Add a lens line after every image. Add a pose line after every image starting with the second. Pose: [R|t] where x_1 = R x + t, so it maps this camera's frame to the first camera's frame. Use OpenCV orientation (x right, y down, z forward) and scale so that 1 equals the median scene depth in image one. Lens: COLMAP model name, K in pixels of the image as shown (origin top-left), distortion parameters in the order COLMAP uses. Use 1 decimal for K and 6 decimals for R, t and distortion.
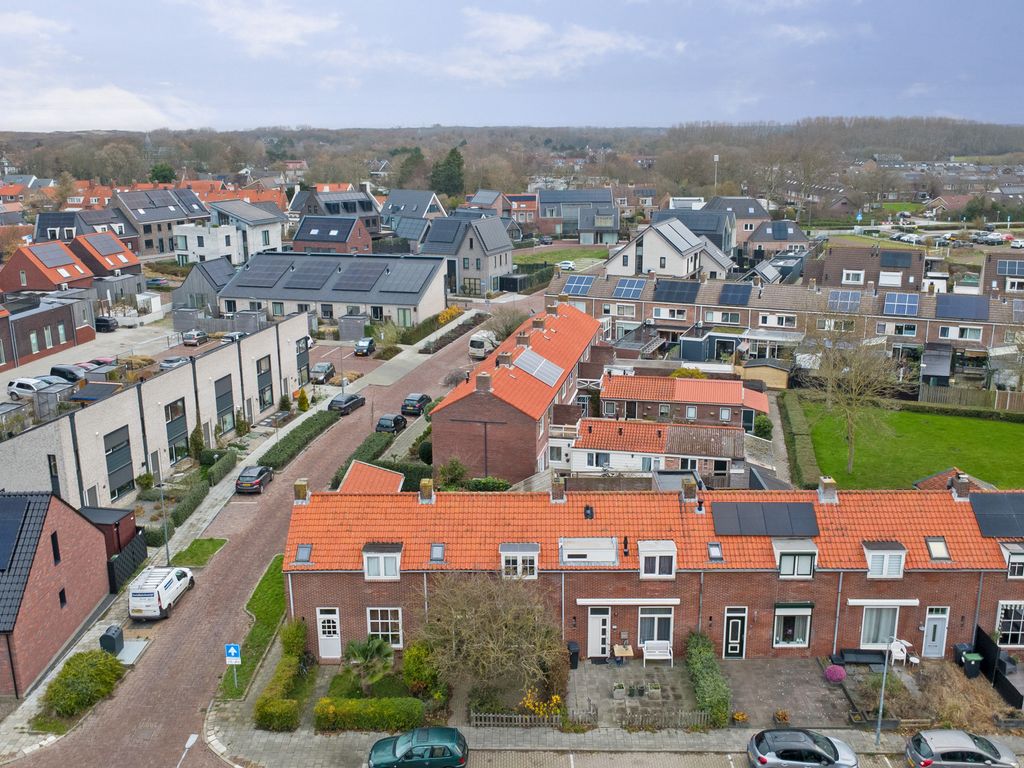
lens RADIAL K [[956.1, 0, 515.3], [0, 956.1, 396.5], [0, 0, 1]] dist [-0.006623, 0.045280]
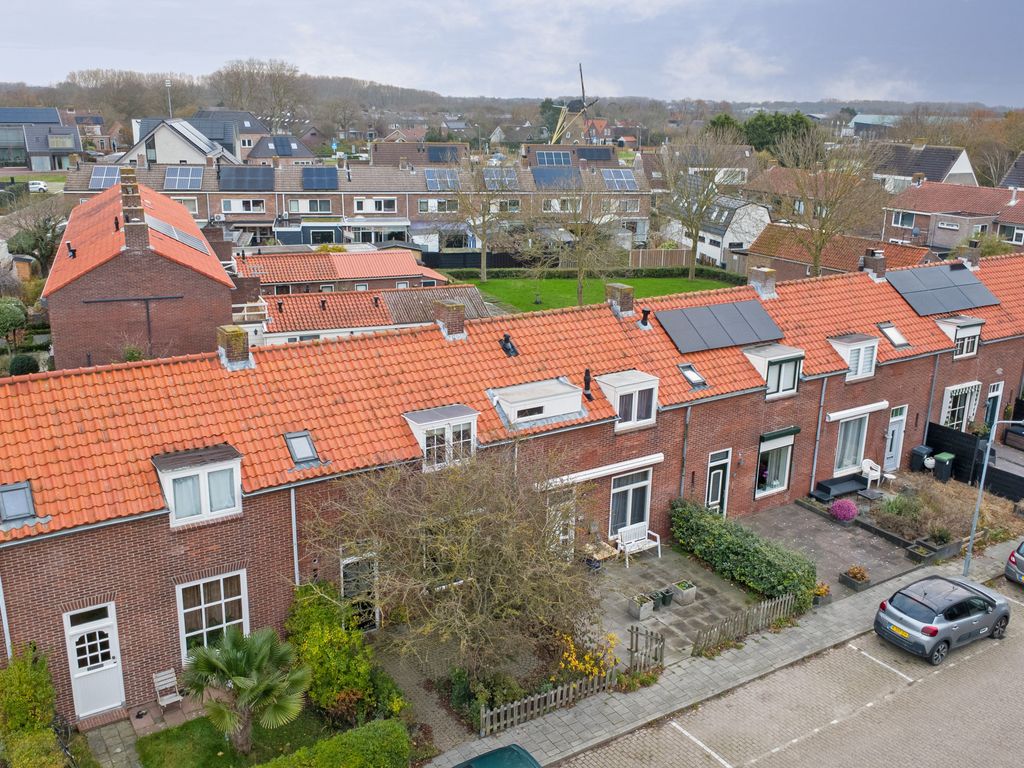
lens RADIAL K [[956.1, 0, 515.3], [0, 956.1, 396.5], [0, 0, 1]] dist [-0.006623, 0.045280]
pose [[0.830799, -0.144737, 0.537423, -0.258895], [0.127459, 0.989411, 0.069425, 0.112866], [-0.541781, 0.010821, 0.840450, 0.492607]]
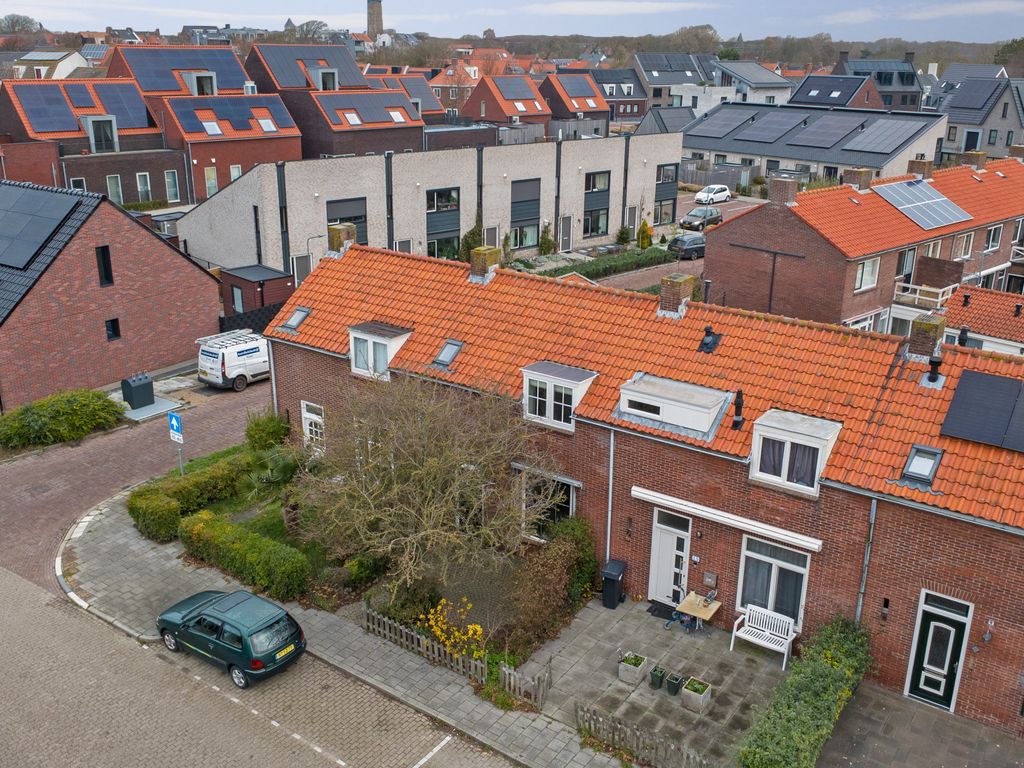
lens RADIAL K [[956.1, 0, 515.3], [0, 956.1, 396.5], [0, 0, 1]] dist [-0.006623, 0.045280]
pose [[0.819811, 0.212816, -0.531619, 0.282599], [-0.172714, 0.977036, 0.124781, 0.105541], [0.545966, -0.010479, 0.837742, 0.506173]]
